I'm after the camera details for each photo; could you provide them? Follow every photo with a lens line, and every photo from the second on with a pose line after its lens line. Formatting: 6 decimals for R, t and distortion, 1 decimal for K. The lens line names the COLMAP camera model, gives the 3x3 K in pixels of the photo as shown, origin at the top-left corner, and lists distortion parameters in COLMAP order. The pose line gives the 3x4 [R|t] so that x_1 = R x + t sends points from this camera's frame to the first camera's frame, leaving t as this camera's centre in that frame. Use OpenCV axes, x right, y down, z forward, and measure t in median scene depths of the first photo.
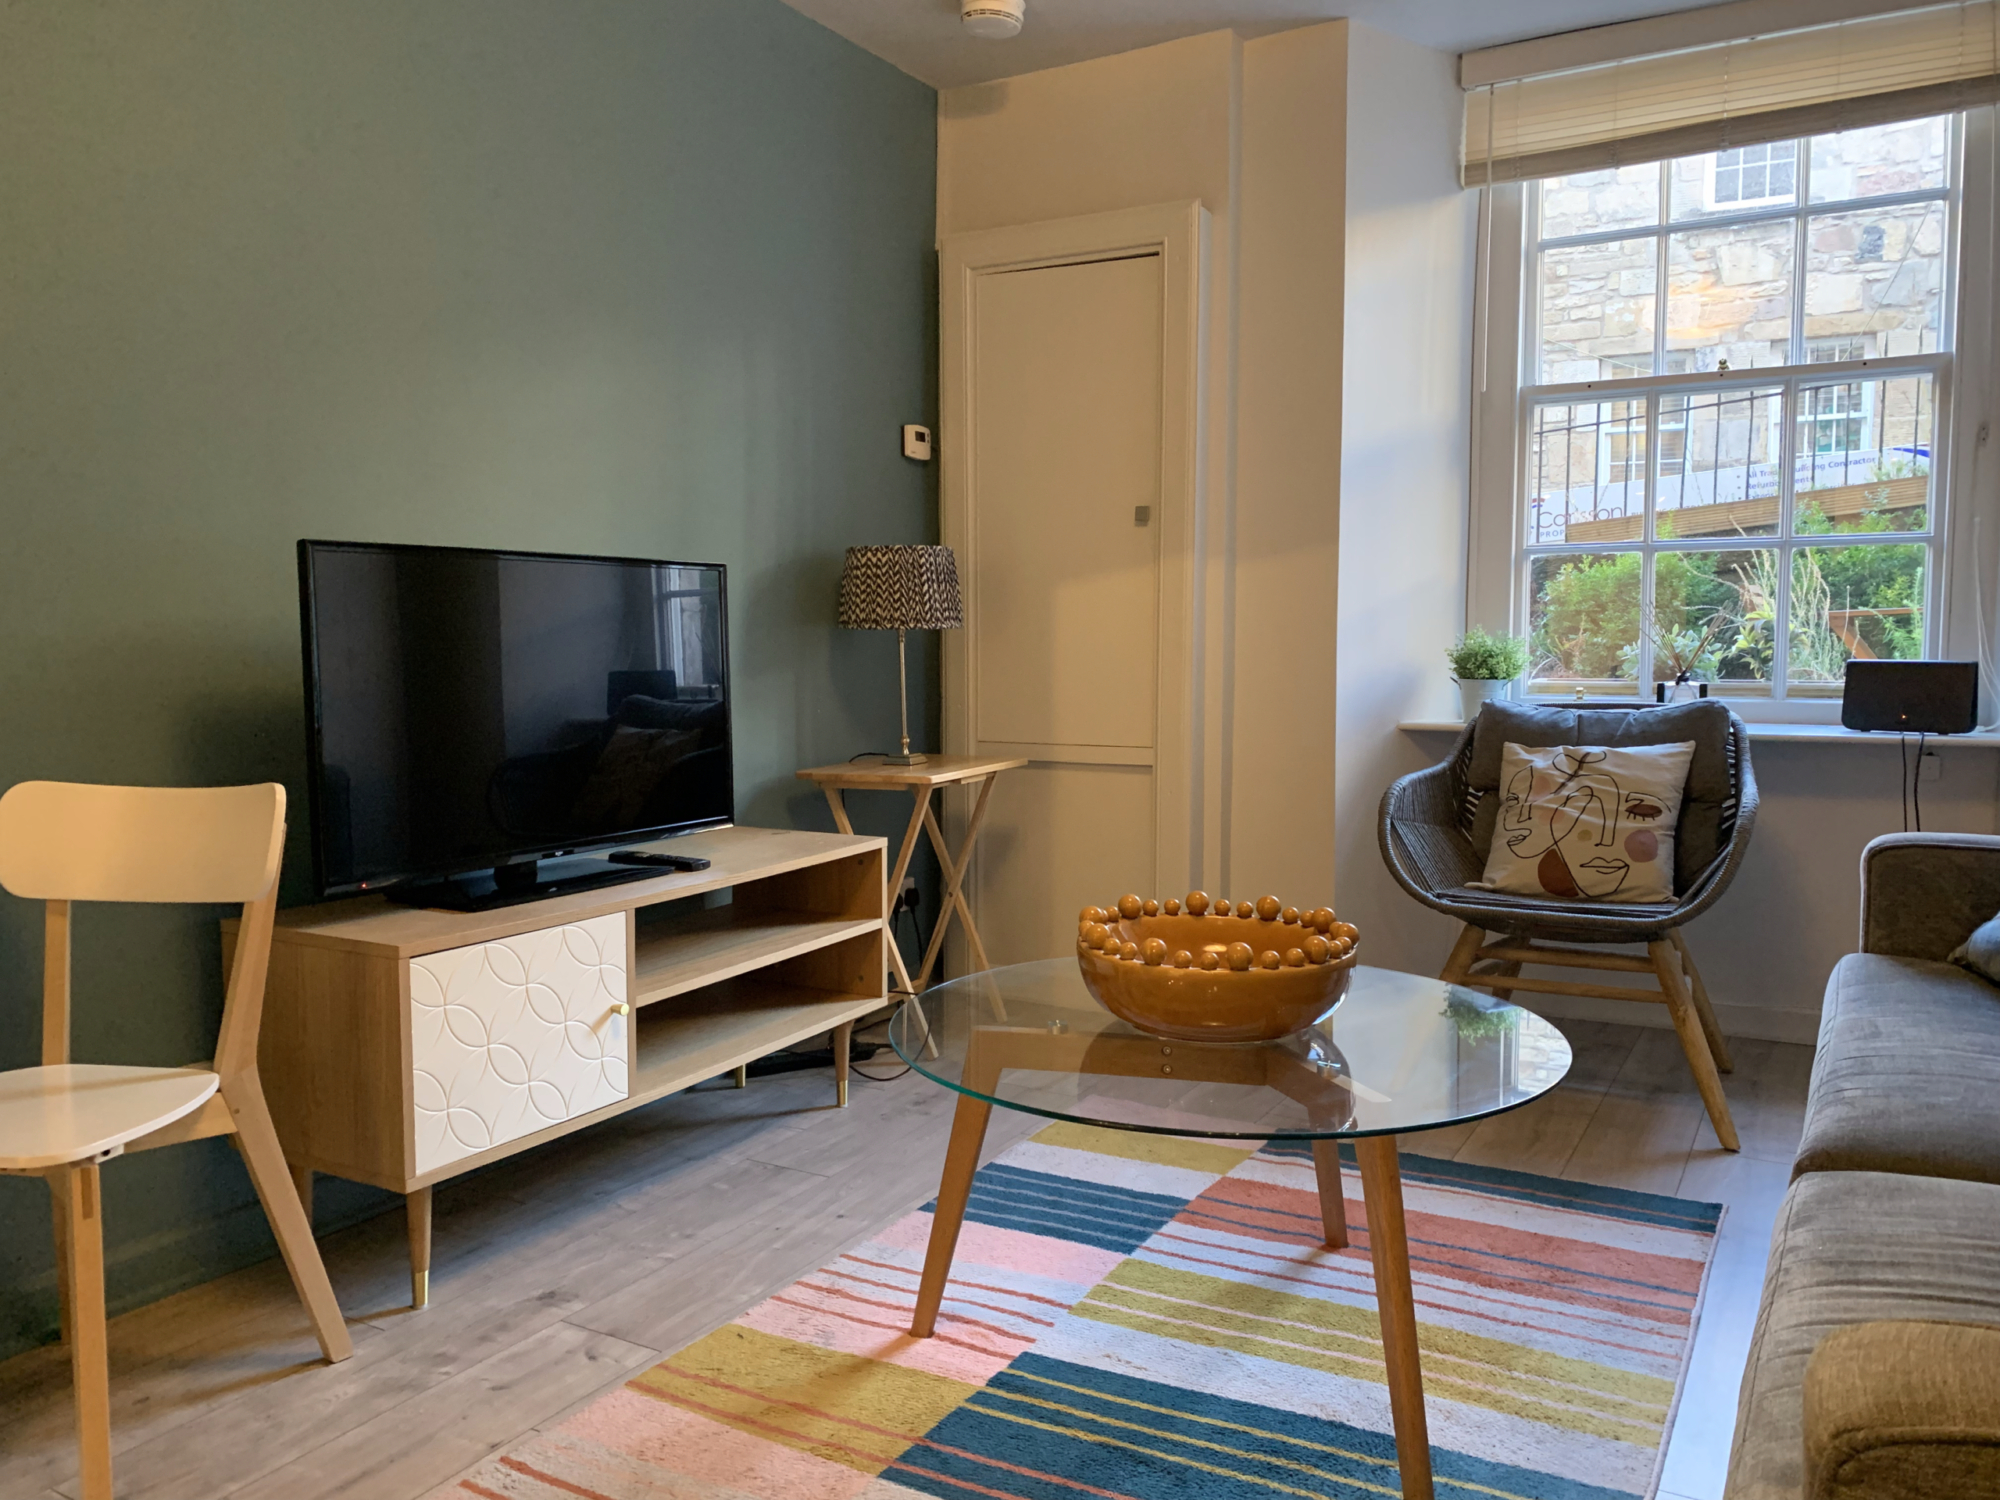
lens RADIAL K [[1513.5, 0, 997.0], [0, 1513.5, 741.8], [0, 0, 1]] dist [0.042034, -0.048489]
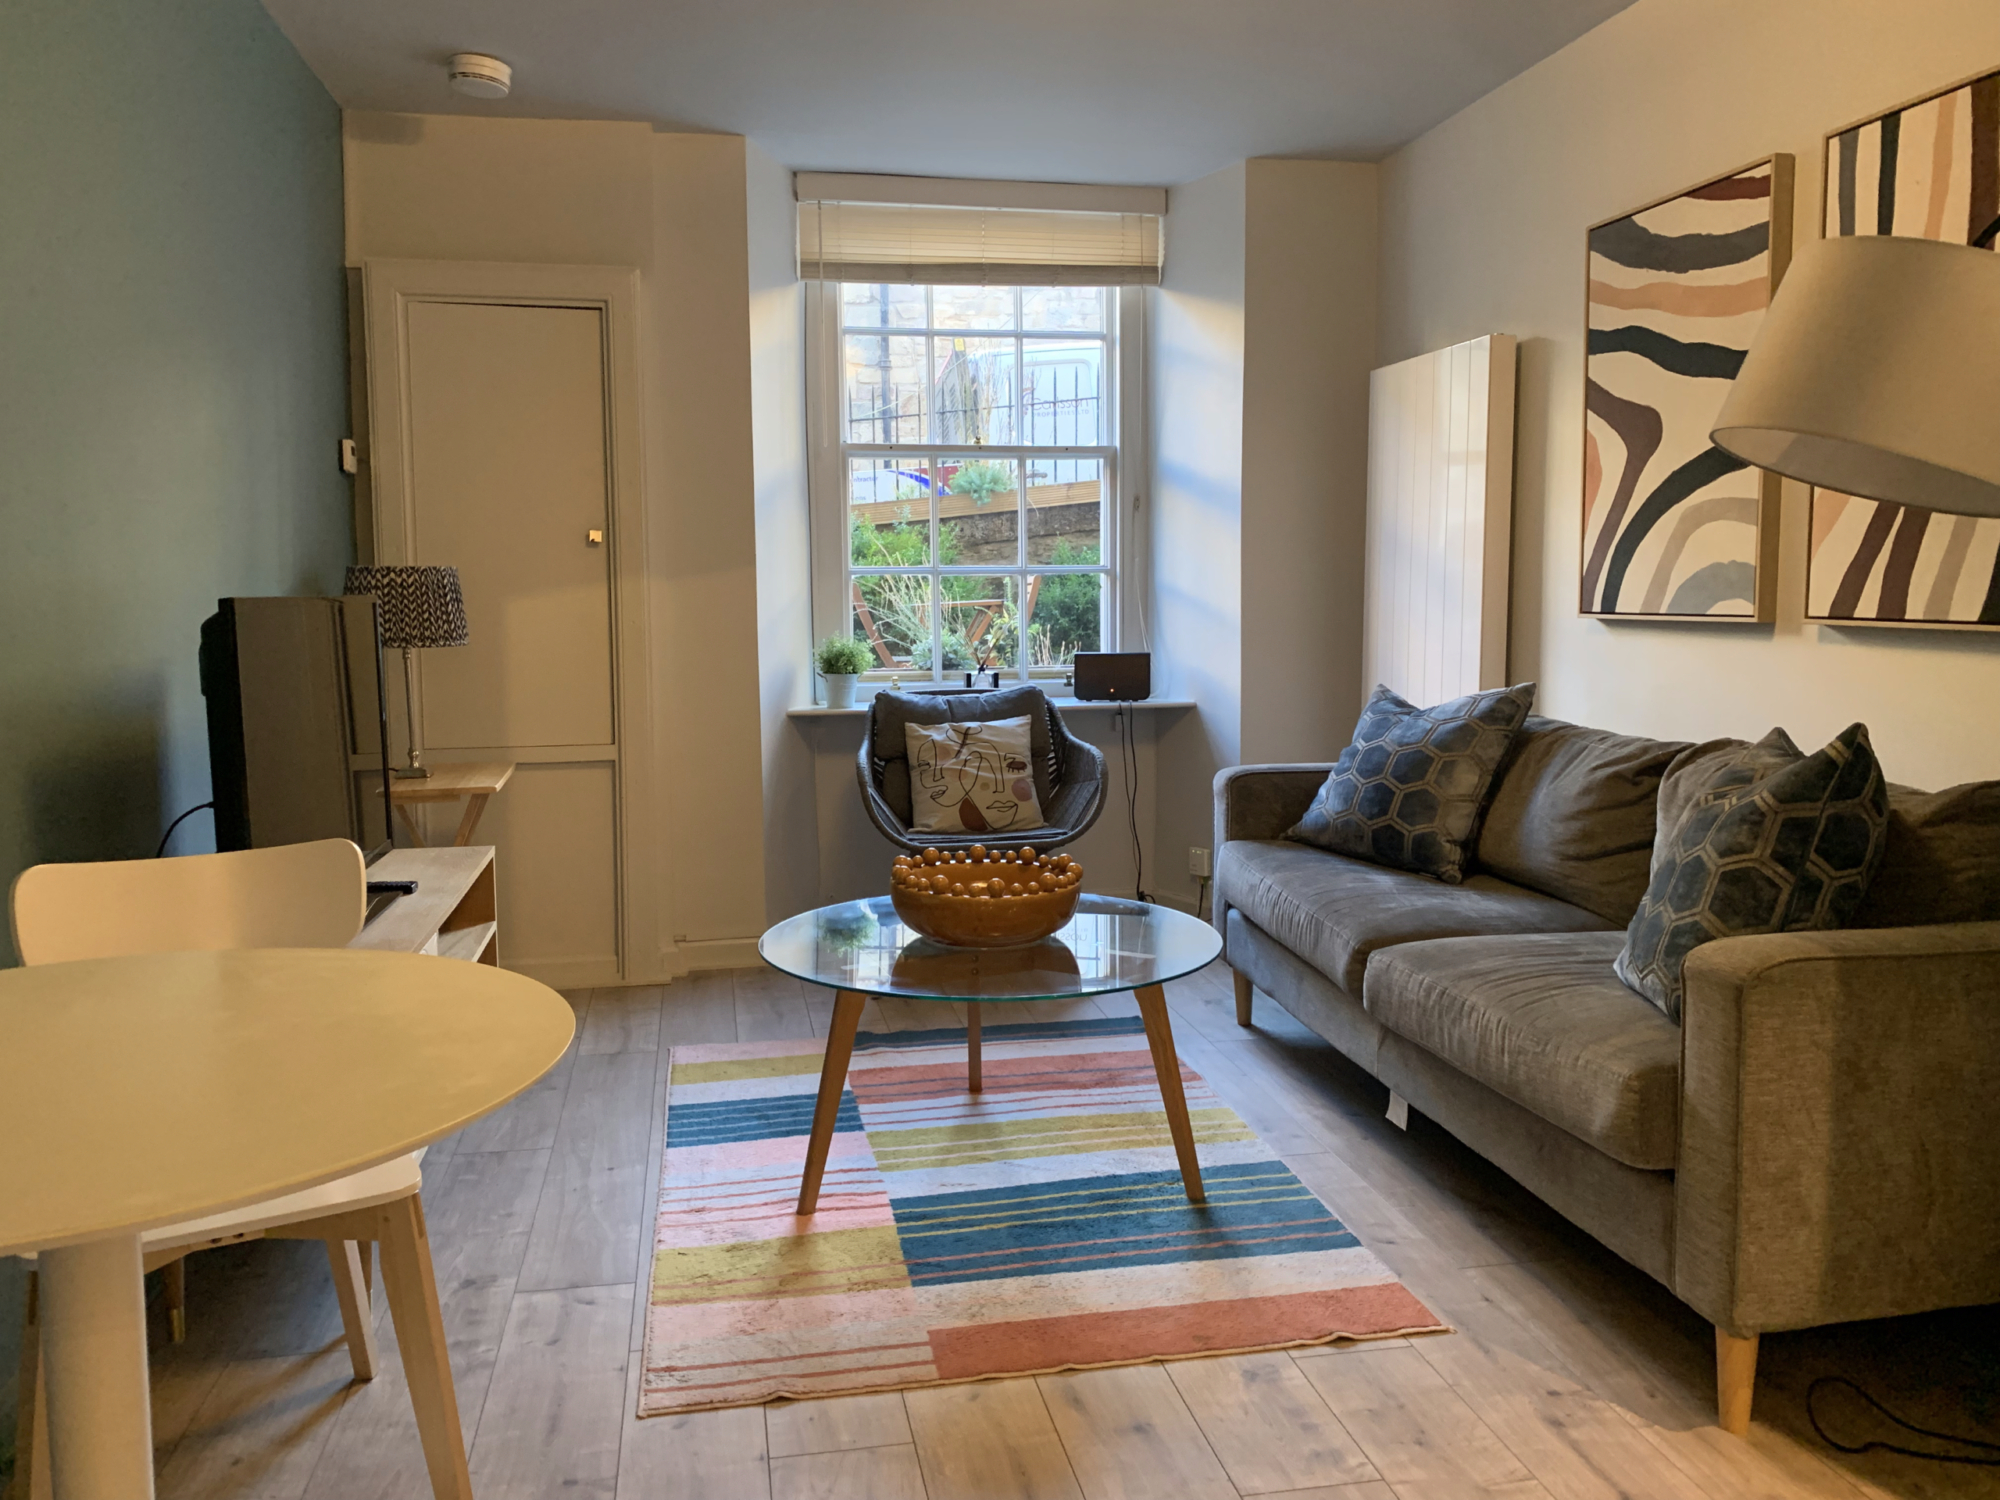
lens RADIAL K [[1513.5, 0, 971.3], [0, 1513.5, 738.6], [0, 0, 1]] dist [0.042034, -0.048489]
pose [[0.761310, -0.064622, 0.645159, -0.628031], [0.051202, 0.997906, 0.039534, -0.046079], [-0.646363, 0.002936, 0.763025, -0.061464]]
